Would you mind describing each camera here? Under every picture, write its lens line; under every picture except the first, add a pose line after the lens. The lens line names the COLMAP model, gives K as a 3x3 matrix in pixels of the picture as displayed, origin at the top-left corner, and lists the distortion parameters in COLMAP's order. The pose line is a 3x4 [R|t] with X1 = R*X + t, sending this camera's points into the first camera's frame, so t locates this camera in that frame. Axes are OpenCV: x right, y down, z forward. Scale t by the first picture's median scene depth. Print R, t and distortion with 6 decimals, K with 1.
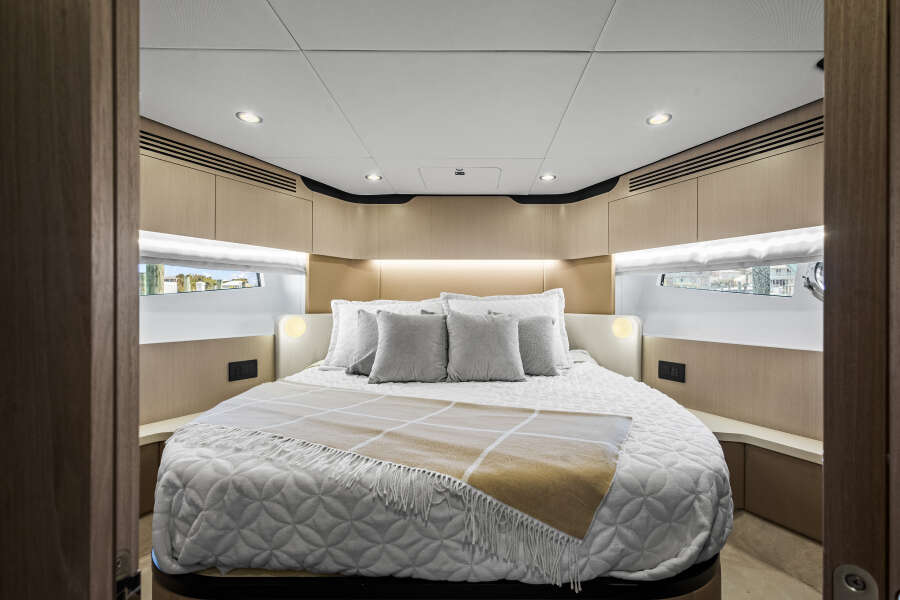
lens RADIAL K [[402.3, 0, 451.8], [0, 402.3, 310.5], [0, 0, 1]] dist [-0.001103, 0.000078]
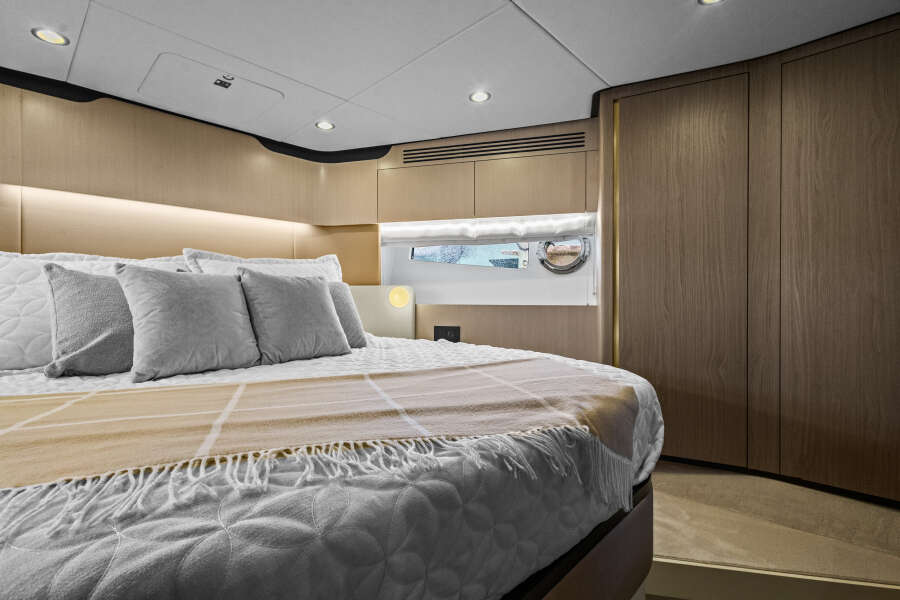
lens RADIAL K [[421.9, 0, 450.0], [0, 421.9, 300.0], [0, 0, 1]] dist [0.000214, 0.000609]
pose [[0.692071, -0.008914, 0.721775, -0.312729], [0.005341, 0.999960, 0.007229, 0.055071], [-0.721810, -0.001148, 0.692090, 0.222830]]
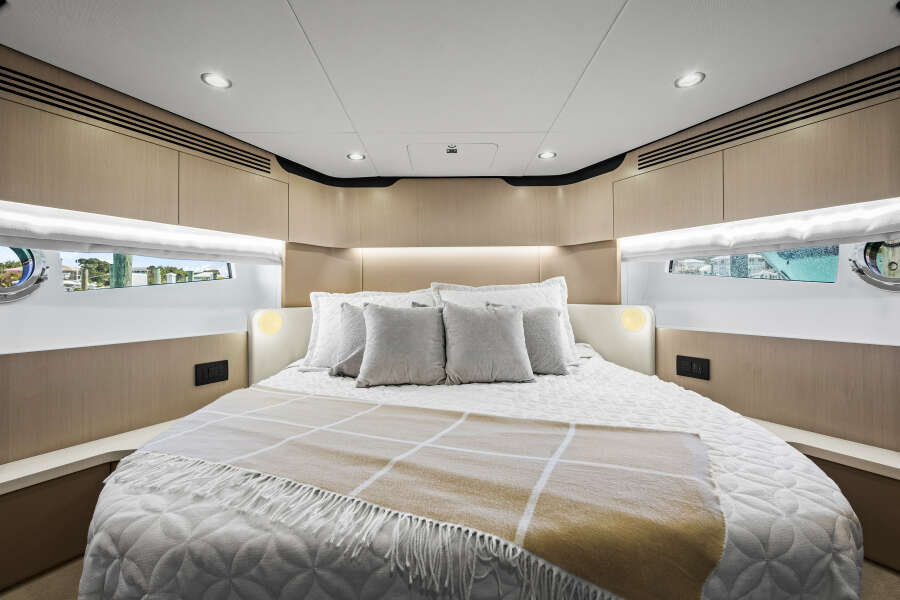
lens RADIAL K [[407.1, 0, 431.8], [0, 407.1, 296.7], [0, 0, 1]] dist [0.000361, -0.000417]
pose [[0.999877, -0.011364, 0.010832, -0.048536], [0.011498, 0.999857, -0.012404, -0.001903], [-0.010689, 0.012527, 0.999864, 0.108838]]
